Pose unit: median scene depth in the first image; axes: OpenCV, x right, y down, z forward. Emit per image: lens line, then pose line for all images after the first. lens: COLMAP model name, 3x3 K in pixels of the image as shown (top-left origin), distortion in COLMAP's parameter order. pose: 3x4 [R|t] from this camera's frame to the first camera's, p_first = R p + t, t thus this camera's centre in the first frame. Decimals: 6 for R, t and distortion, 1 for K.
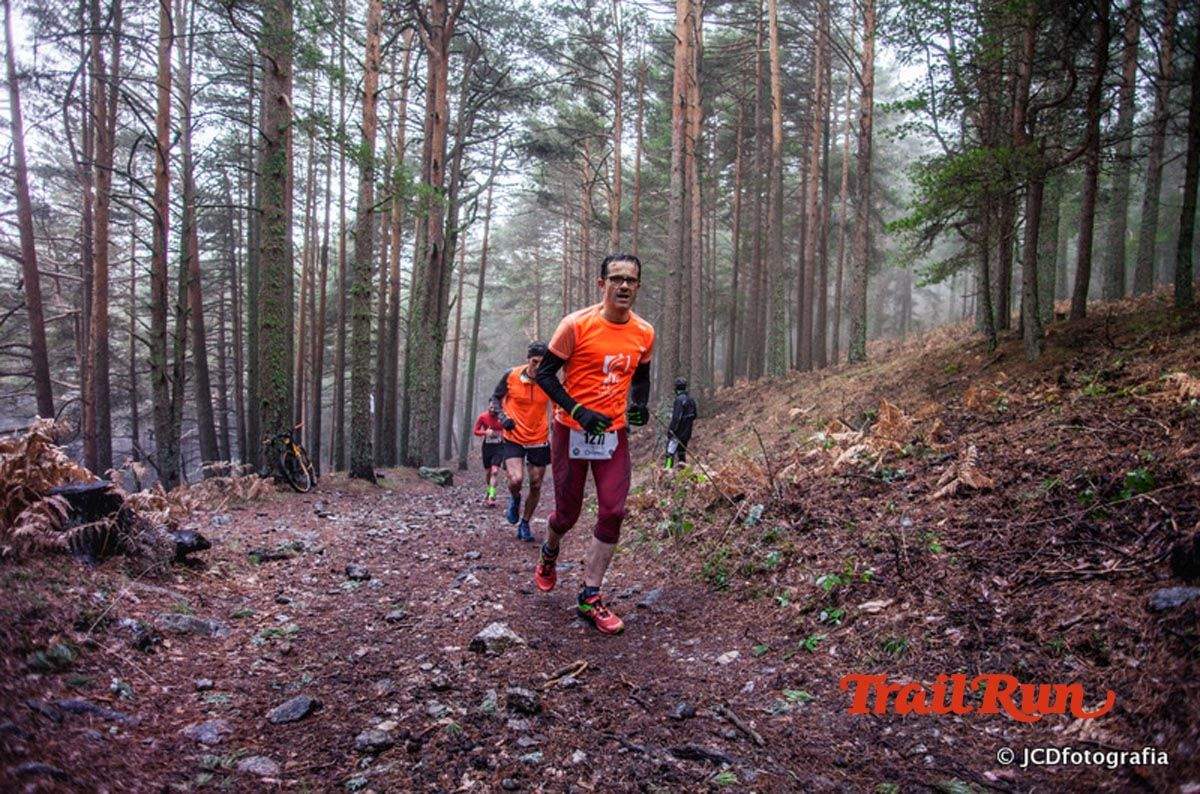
lens RADIAL K [[732.0, 0, 607.6], [0, 732.0, 404.6], [0, 0, 1]] dist [-0.091775, 0.051101]
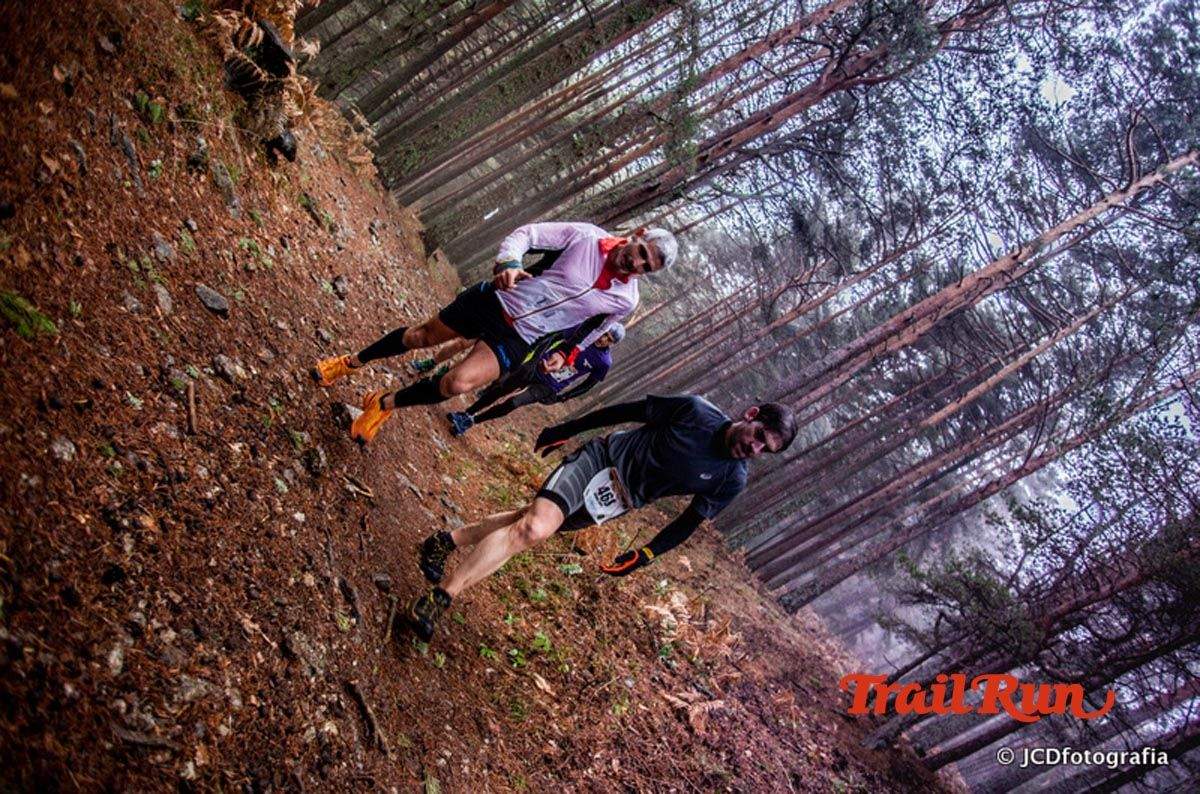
lens RADIAL K [[746.0, 0, 606.4], [0, 746.0, 403.2], [0, 0, 1]] dist [-0.091859, 0.054566]
pose [[0.519803, 0.853891, -0.025981, 0.040066], [-0.854034, 0.520148, 0.008458, -0.027420], [0.020736, 0.017792, 0.999627, -0.099016]]
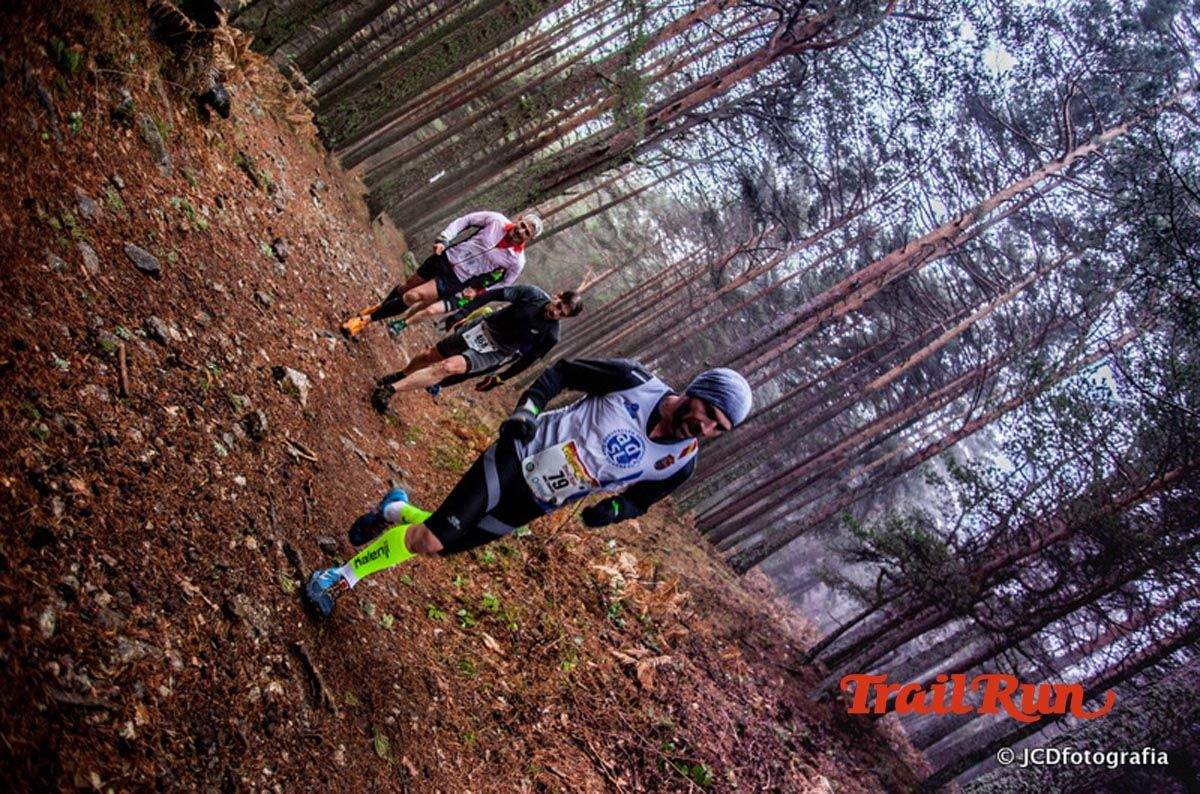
lens RADIAL K [[746.0, 0, 606.4], [0, 746.0, 403.2], [0, 0, 1]] dist [-0.091859, 0.054566]
pose [[0.525680, 0.849406, 0.046574, 0.046982], [-0.849503, 0.527046, -0.023823, -0.029317], [-0.044782, -0.027042, 0.998631, -0.102675]]
